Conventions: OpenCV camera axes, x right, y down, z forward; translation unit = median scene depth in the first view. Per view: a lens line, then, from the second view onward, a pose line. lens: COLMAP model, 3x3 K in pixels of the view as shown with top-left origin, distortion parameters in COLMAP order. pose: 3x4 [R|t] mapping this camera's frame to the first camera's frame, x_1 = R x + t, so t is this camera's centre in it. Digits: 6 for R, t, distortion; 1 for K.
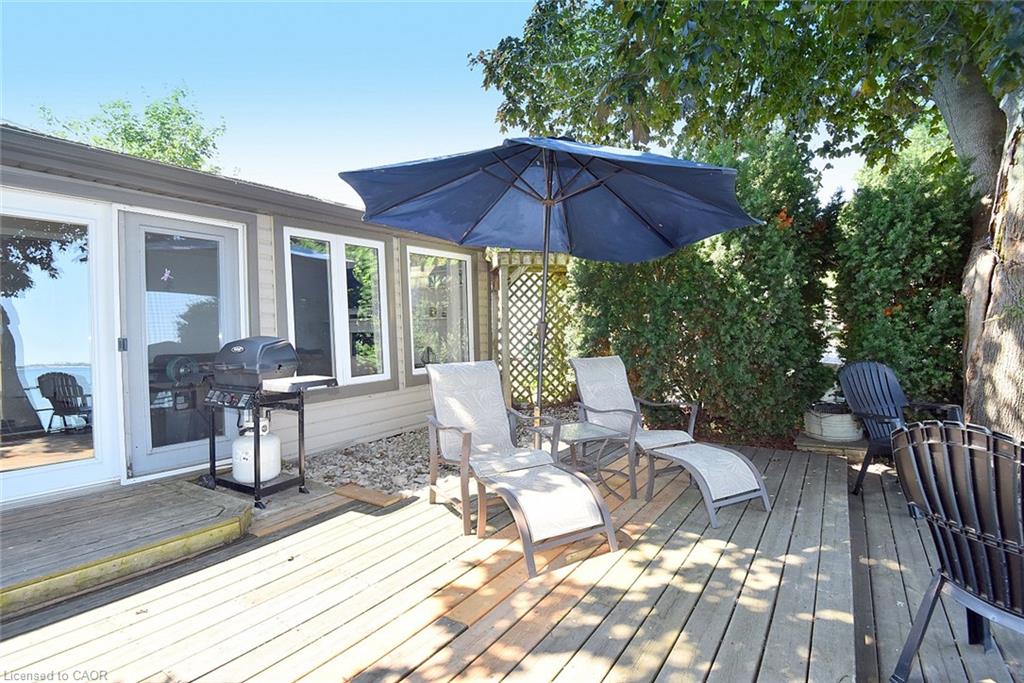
lens RADIAL K [[470.7, 0, 520.2], [0, 470.7, 342.8], [0, 0, 1]] dist [-0.027154, -0.002108]
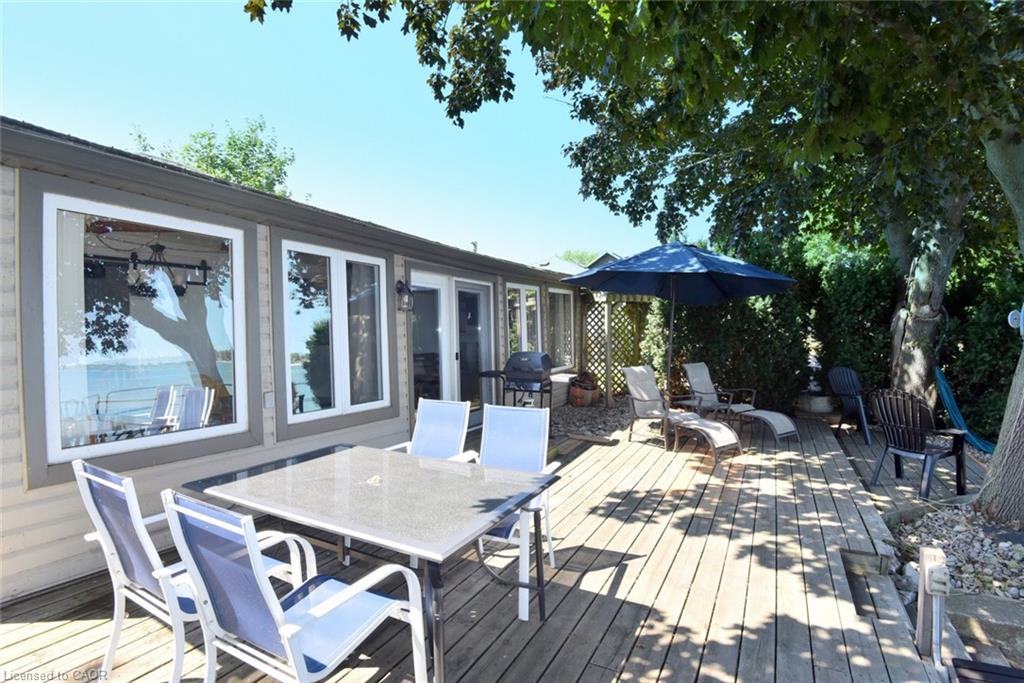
lens RADIAL K [[470.7, 0, 503.2], [0, 470.7, 336.0], [0, 0, 1]] dist [-0.027154, -0.002108]
pose [[0.996952, 0.010805, 0.077268, -0.680378], [-0.010189, 0.999913, -0.008372, -0.049586], [-0.077352, 0.007559, 0.996975, -0.678243]]
